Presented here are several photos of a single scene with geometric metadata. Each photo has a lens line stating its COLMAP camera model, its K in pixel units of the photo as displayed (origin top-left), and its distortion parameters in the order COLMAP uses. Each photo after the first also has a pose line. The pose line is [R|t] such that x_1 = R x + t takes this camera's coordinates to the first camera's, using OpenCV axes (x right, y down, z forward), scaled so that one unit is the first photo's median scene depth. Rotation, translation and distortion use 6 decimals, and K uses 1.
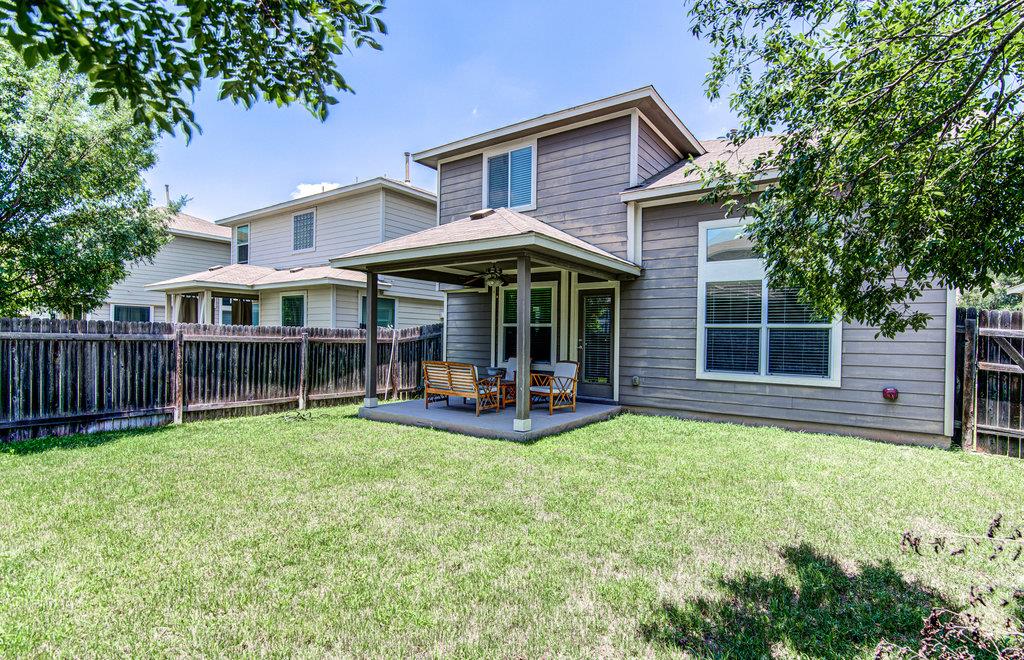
lens RADIAL K [[486.6, 0, 512.0], [0, 486.6, 330.0], [0, 0, 1]] dist [0.001178, 0.000076]
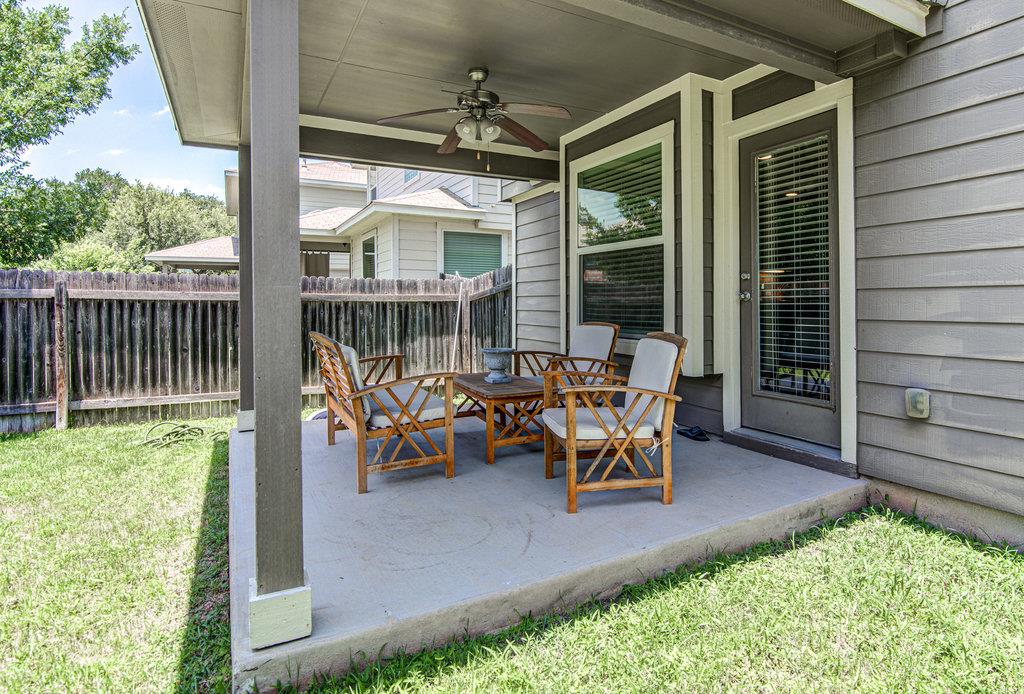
lens RADIAL K [[557.2, 0, 538.1], [0, 557.2, 295.9], [0, 0, 1]] dist [-0.001529, -0.000285]
pose [[0.909333, -0.023562, -0.415401, 0.189073], [0.023996, 0.999703, -0.004177, 0.036905], [0.415376, -0.006170, 0.909629, 0.609829]]
